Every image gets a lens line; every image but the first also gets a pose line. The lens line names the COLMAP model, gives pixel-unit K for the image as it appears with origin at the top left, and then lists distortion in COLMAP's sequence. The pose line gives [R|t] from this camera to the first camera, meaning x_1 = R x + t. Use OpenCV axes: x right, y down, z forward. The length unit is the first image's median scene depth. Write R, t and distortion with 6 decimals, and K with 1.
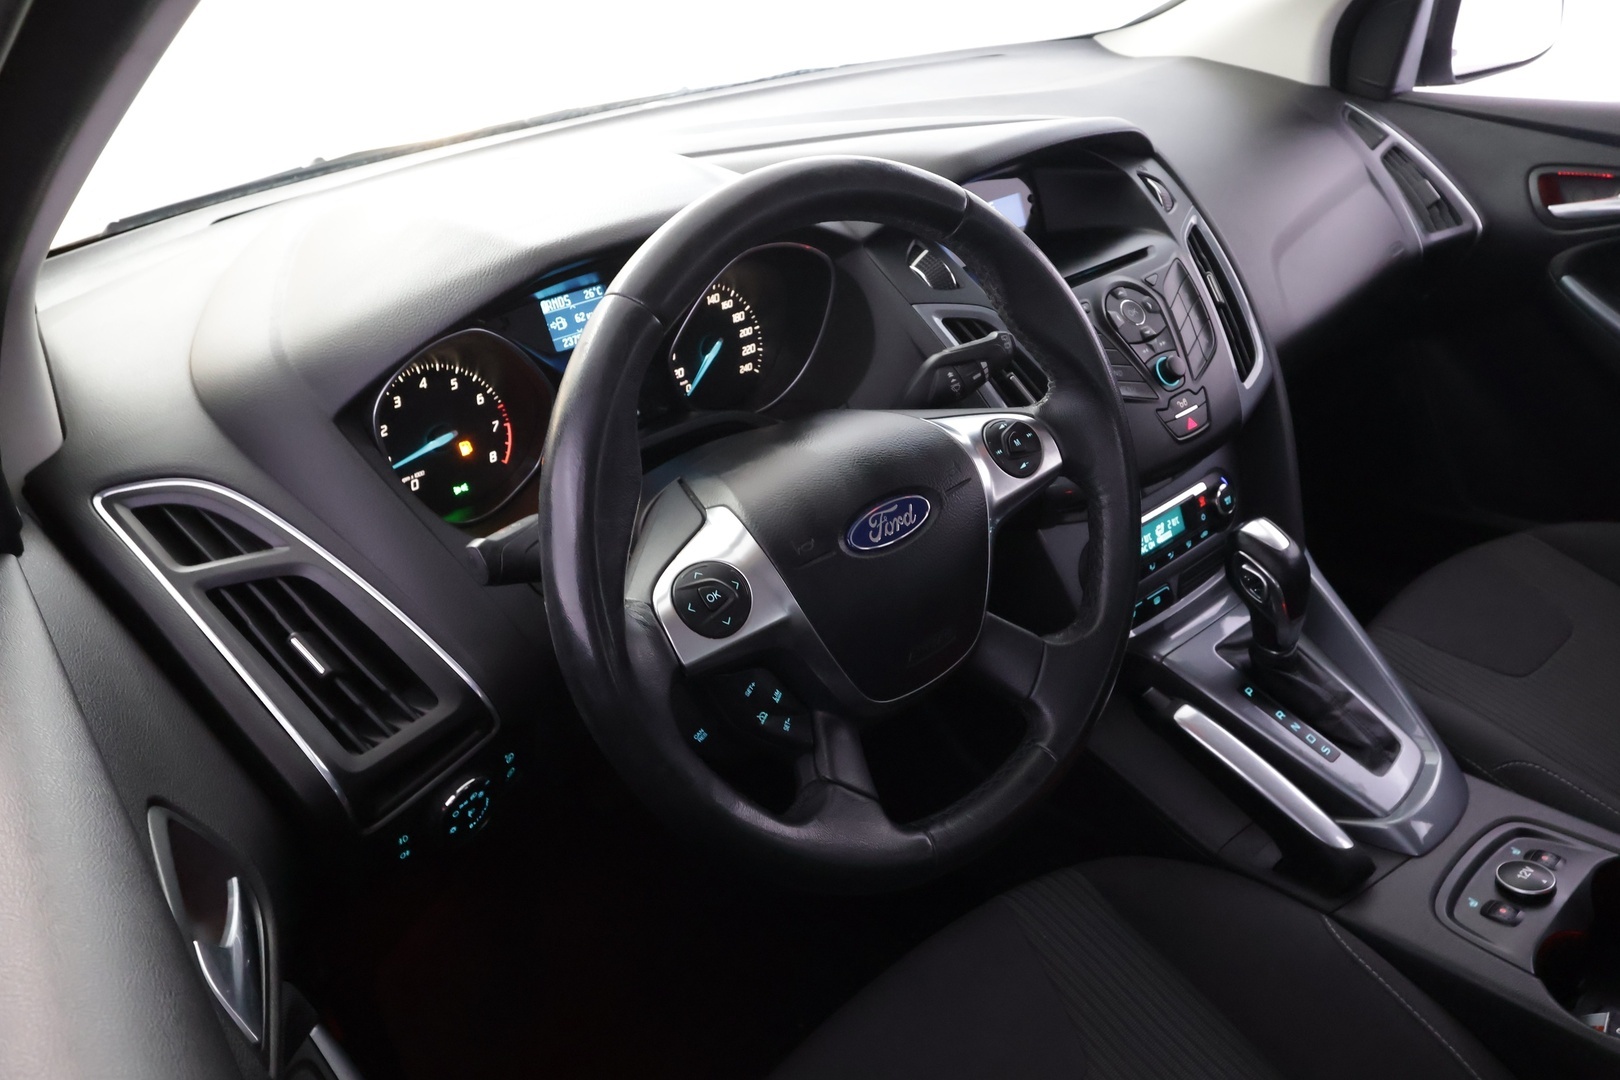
lens RADIAL K [[1193.4, 0, 810.9], [0, 1193.4, 541.9], [0, 0, 1]] dist [-0.001501, 0.000336]
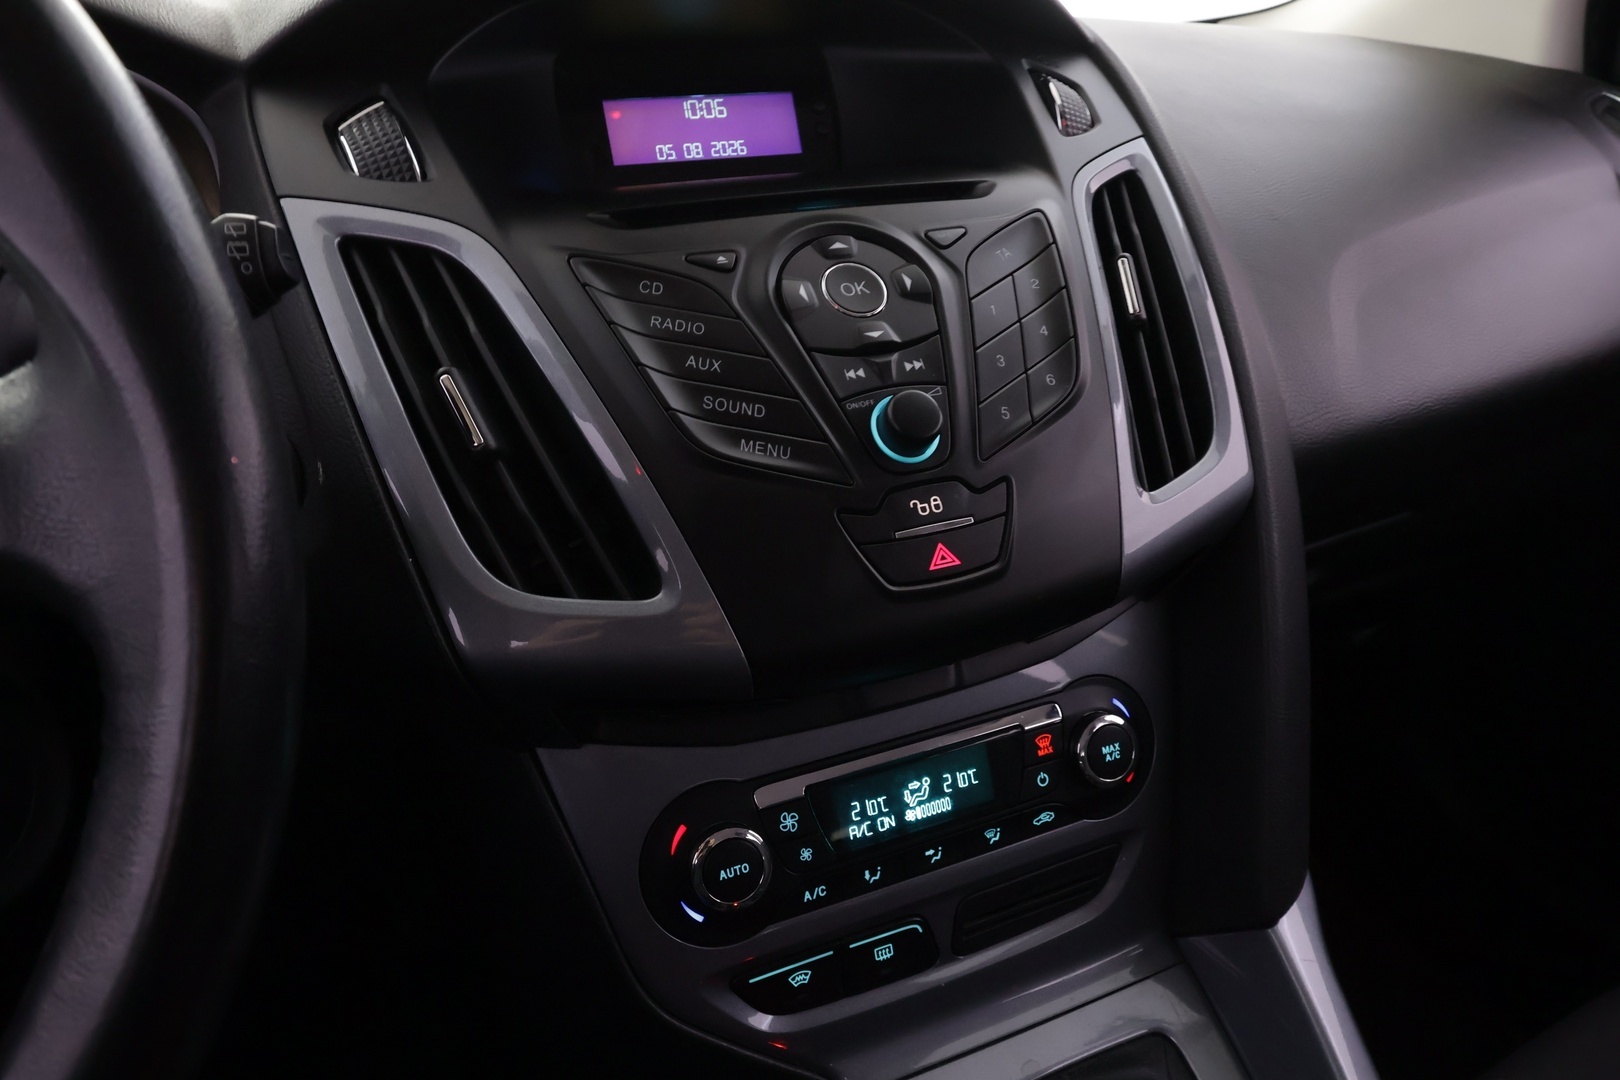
lens RADIAL K [[1141.1, 0, 813.8], [0, 1141.1, 527.6], [0, 0, 1]] dist [0.005090, -0.001154]
pose [[0.958147, 0.135601, -0.252123, 0.346917], [-0.165017, 0.981274, -0.099348, -0.057958], [0.233931, 0.136794, 0.962582, 0.562424]]
